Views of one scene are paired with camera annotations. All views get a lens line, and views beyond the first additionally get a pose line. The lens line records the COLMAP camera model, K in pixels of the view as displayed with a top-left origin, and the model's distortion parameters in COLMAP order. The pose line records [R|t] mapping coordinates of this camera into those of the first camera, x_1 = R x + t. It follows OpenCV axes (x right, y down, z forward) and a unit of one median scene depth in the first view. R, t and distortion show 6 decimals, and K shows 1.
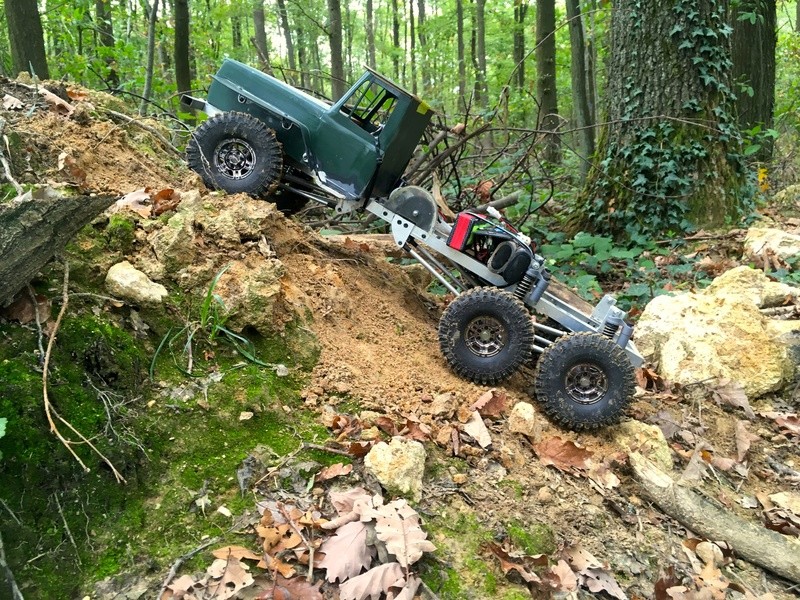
lens RADIAL K [[675.5, 0, 399.4], [0, 675.5, 297.7], [0, 0, 1]] dist [-0.012006, -0.000846]
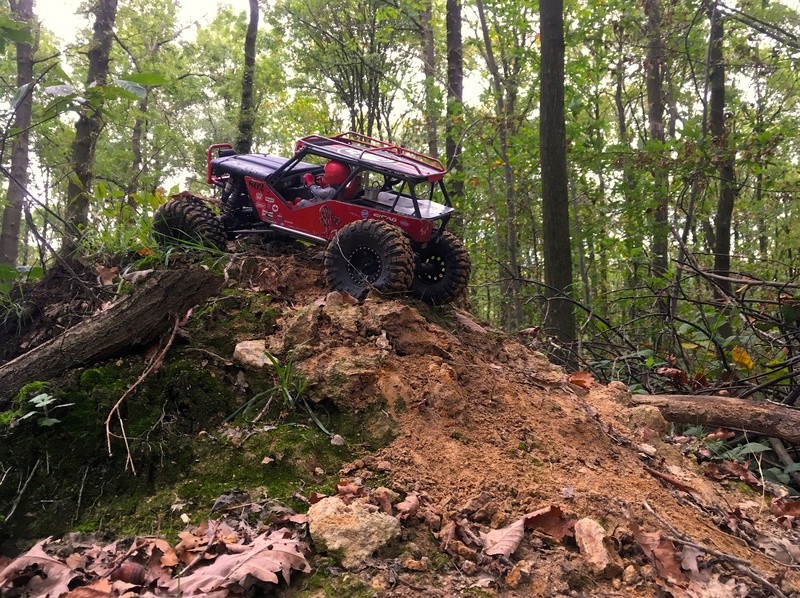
lens RADIAL K [[675.5, 0, 398.3], [0, 675.5, 300.7], [0, 0, 1]] dist [-0.012006, -0.000846]
pose [[0.737776, -0.050347, -0.673165, 0.556157], [-0.163611, 0.954145, -0.250677, 0.132296], [0.654918, 0.295081, 0.695708, 0.227652]]
